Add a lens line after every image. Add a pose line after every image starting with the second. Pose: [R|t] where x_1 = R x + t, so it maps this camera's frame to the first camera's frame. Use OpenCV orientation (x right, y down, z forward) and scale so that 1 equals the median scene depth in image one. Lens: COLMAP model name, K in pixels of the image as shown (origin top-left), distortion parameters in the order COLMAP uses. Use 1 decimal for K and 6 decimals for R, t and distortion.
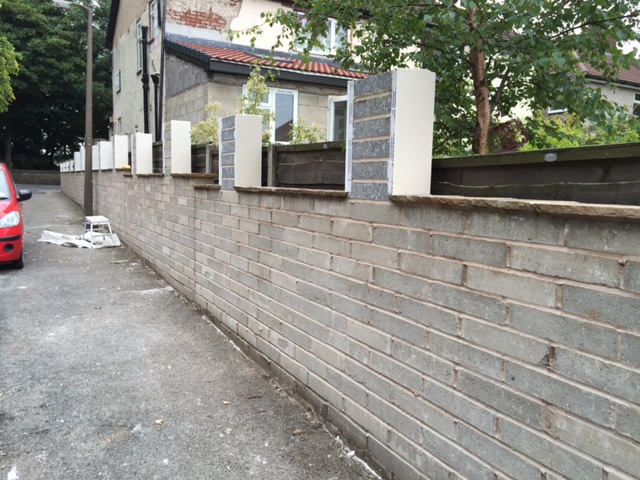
lens RADIAL K [[539.9, 0, 320.4], [0, 539.9, 239.9], [0, 0, 1]] dist [0.047122, -0.029065]
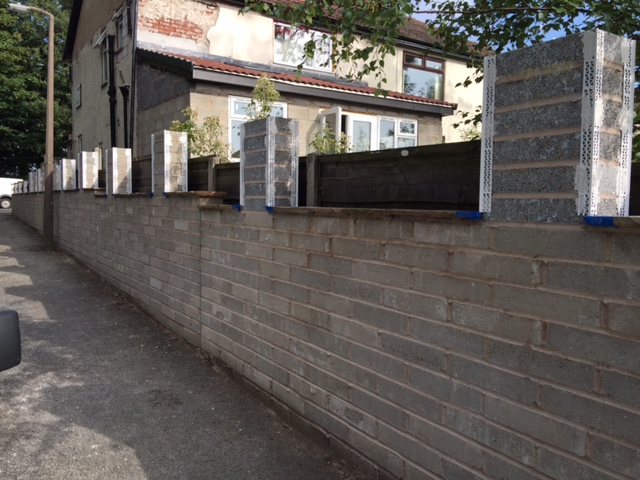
lens RADIAL K [[539.9, 0, 319.4], [0, 539.9, 237.0], [0, 0, 1]] dist [0.047122, -0.029065]
pose [[0.997000, -0.015319, 0.075873, -0.143092], [0.018440, 0.999005, -0.040615, -0.020683], [-0.075175, 0.041892, 0.996290, 0.207486]]
